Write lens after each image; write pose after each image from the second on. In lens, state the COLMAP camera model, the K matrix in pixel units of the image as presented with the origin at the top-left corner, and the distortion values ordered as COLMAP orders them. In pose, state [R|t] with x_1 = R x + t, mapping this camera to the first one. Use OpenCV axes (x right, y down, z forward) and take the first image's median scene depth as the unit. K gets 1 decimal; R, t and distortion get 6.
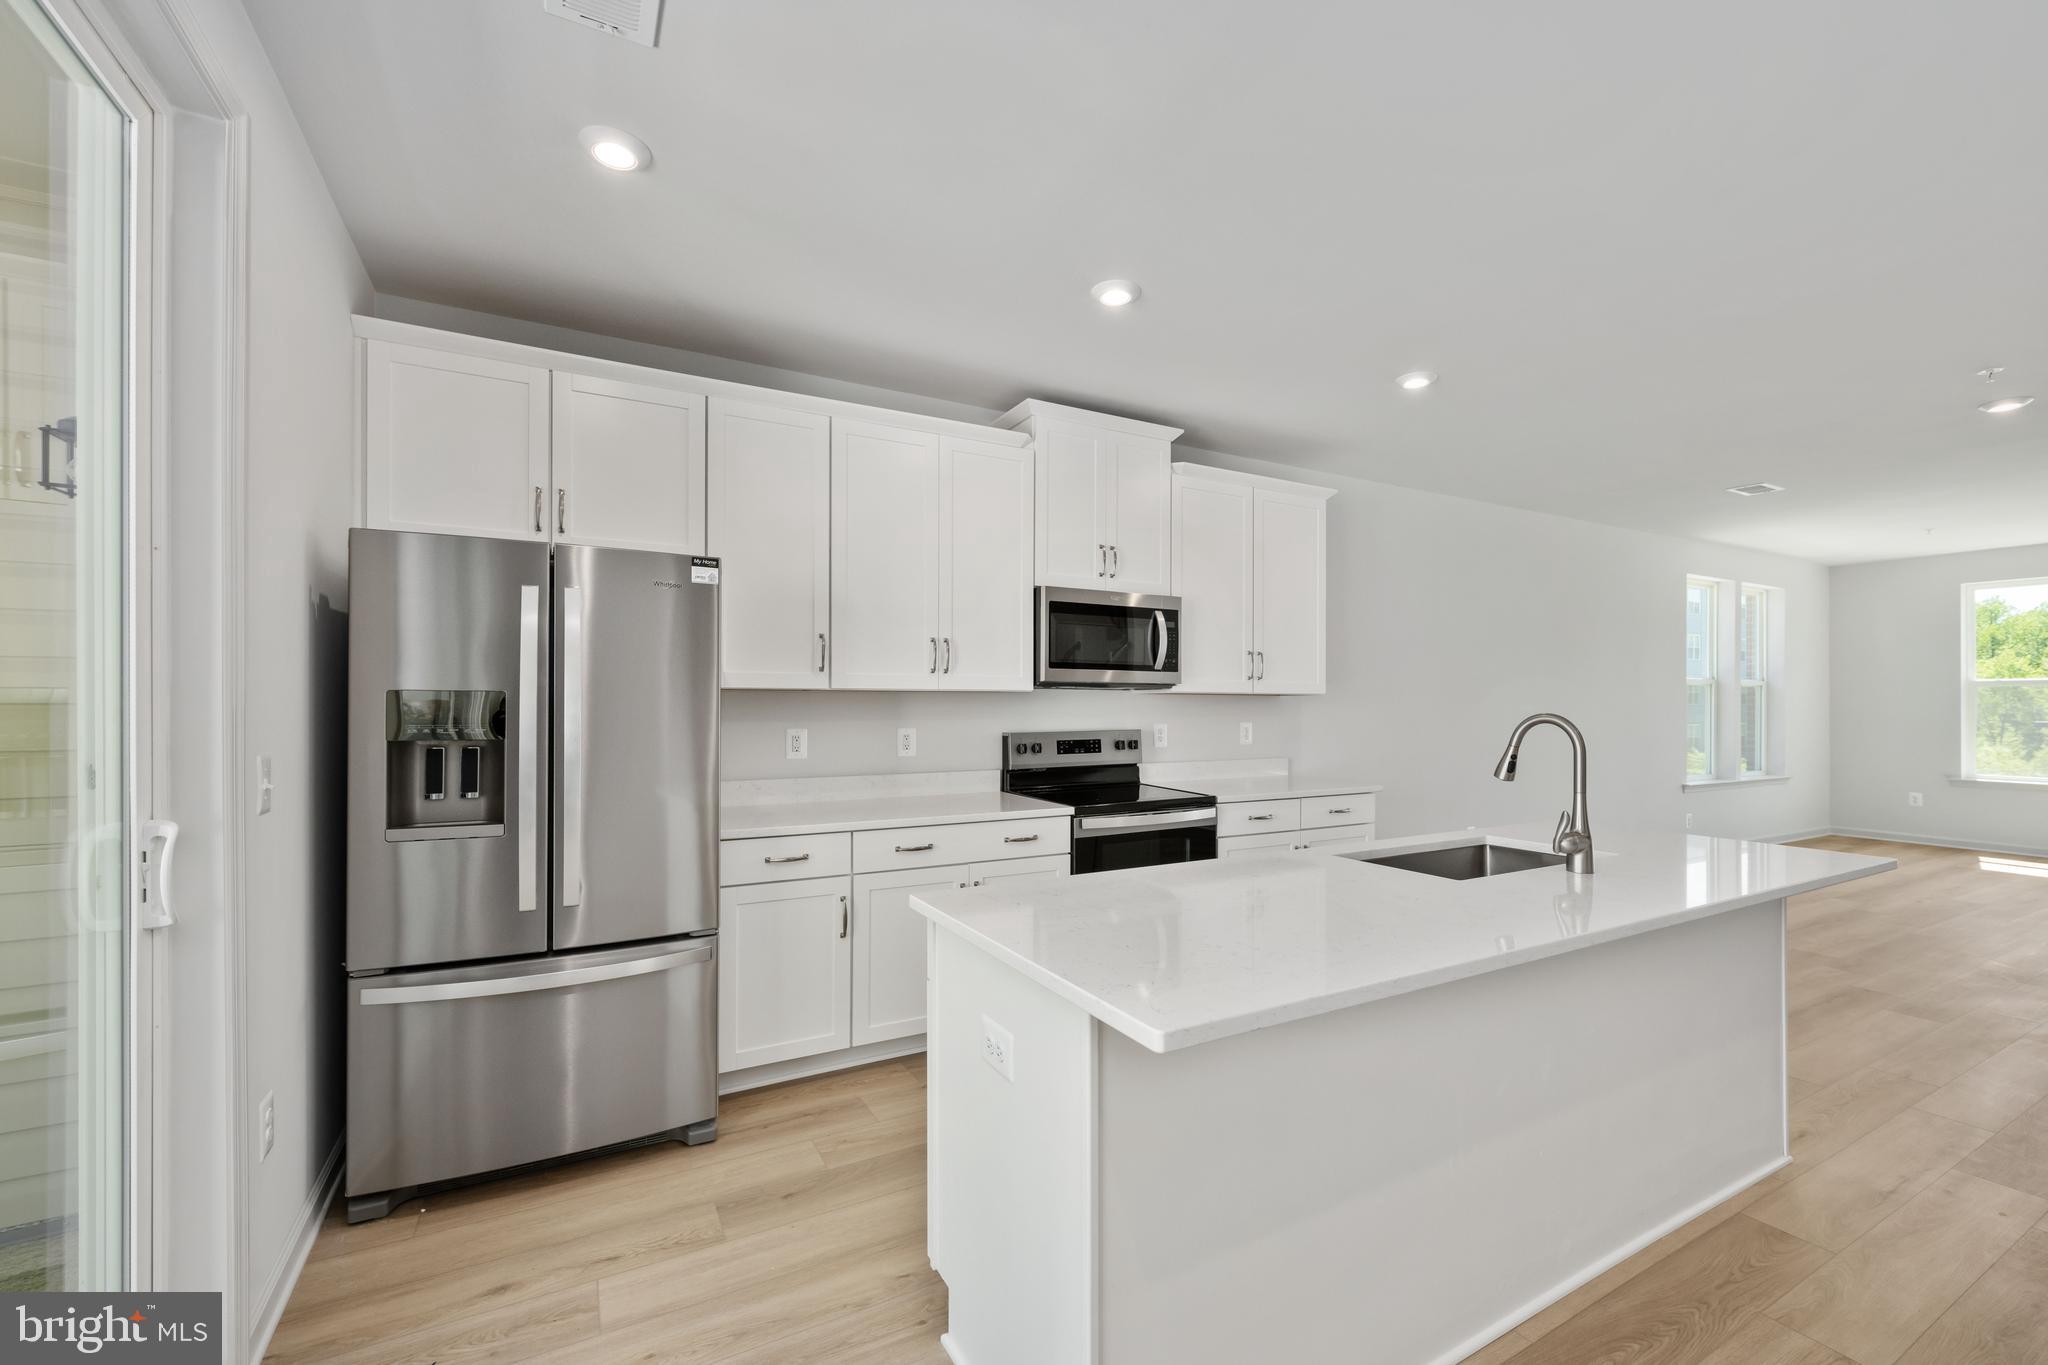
lens RADIAL K [[833.6, 0, 998.3], [0, 833.6, 692.1], [0, 0, 1]] dist [0.001653, 0.000289]
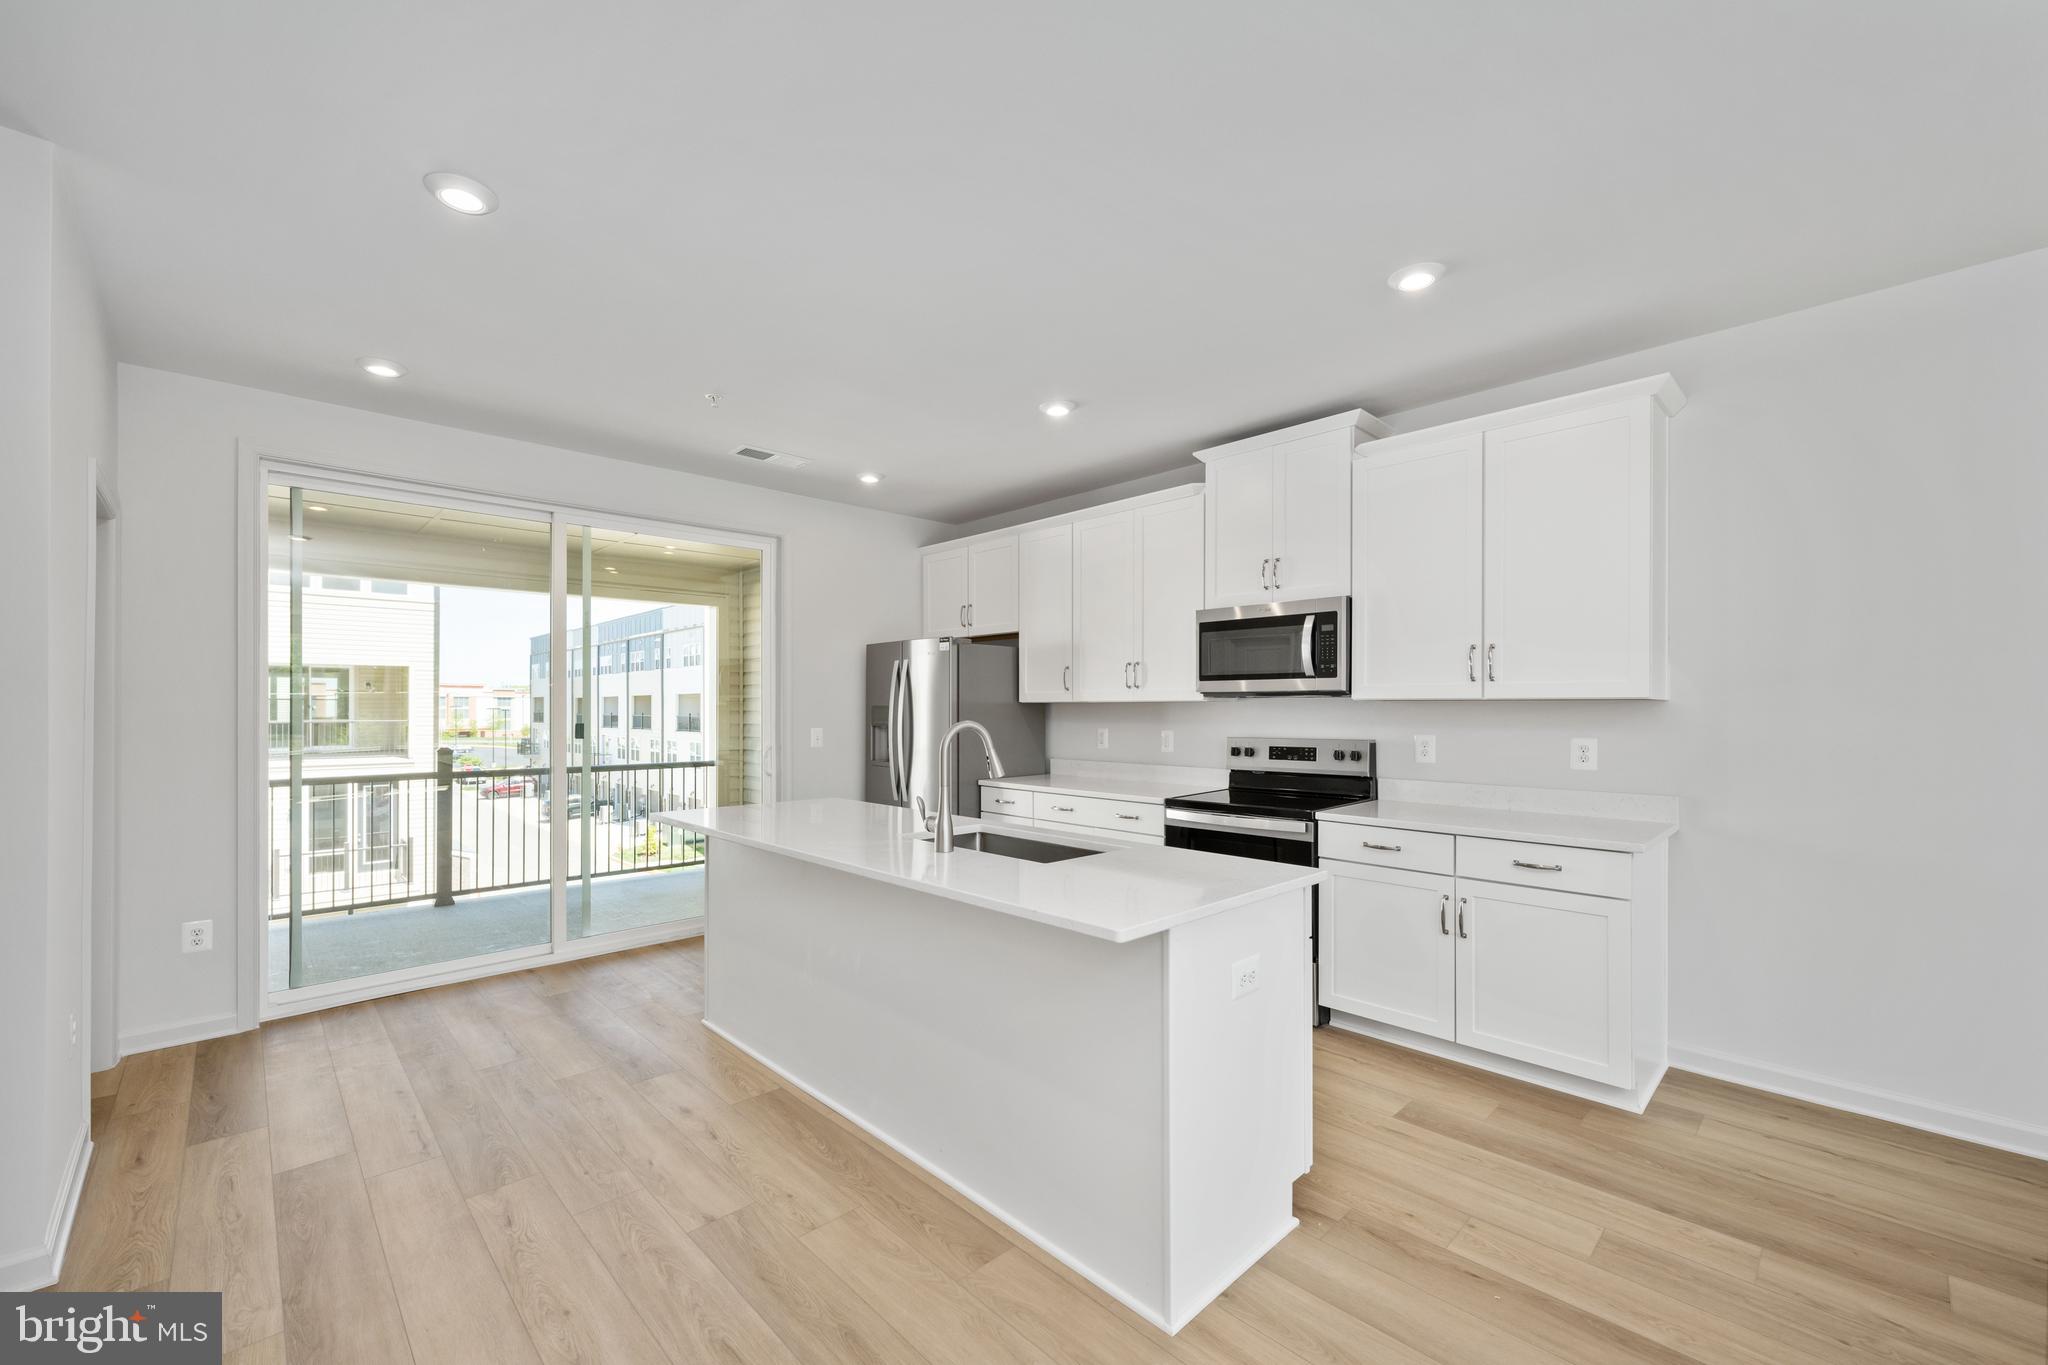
lens RADIAL K [[818.5, 0, 1019.4], [0, 818.5, 677.4], [0, 0, 1]] dist [-0.004145, -0.000381]
pose [[0.266649, -0.040595, -0.962938, 1.028014], [0.012172, 0.999175, -0.038751, 0.007093], [0.963717, -0.001388, 0.266923, 0.430244]]
